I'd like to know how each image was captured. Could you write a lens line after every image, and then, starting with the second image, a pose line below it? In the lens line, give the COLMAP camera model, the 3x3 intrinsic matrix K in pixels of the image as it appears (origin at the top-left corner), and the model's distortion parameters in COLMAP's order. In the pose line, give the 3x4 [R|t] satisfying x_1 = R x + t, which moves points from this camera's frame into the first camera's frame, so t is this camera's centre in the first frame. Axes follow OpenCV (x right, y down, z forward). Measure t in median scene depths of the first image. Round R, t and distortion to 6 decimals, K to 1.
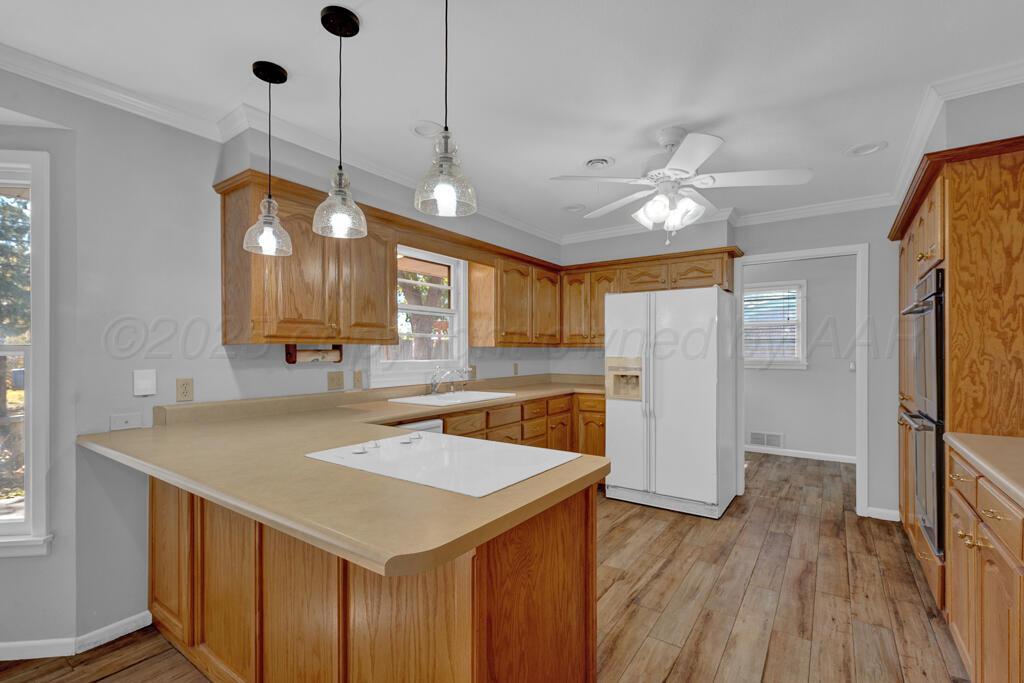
lens RADIAL K [[457.7, 0, 519.7], [0, 457.7, 348.2], [0, 0, 1]] dist [-0.002945, -0.000198]
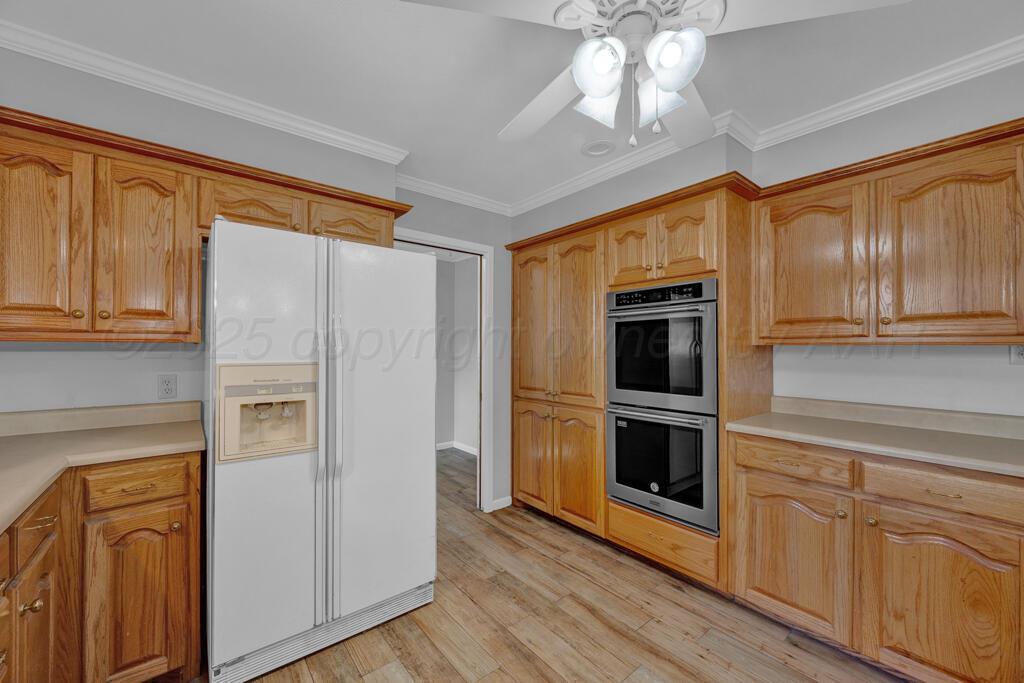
lens RADIAL K [[405.8, 0, 512.3], [0, 405.8, 342.1], [0, 0, 1]] dist [-0.000037, 0.000111]
pose [[0.279445, 0.014877, 0.960046, -0.111378], [-0.007286, 0.999884, -0.013373, 0.001046], [-0.960134, -0.003258, 0.279521, 0.726333]]
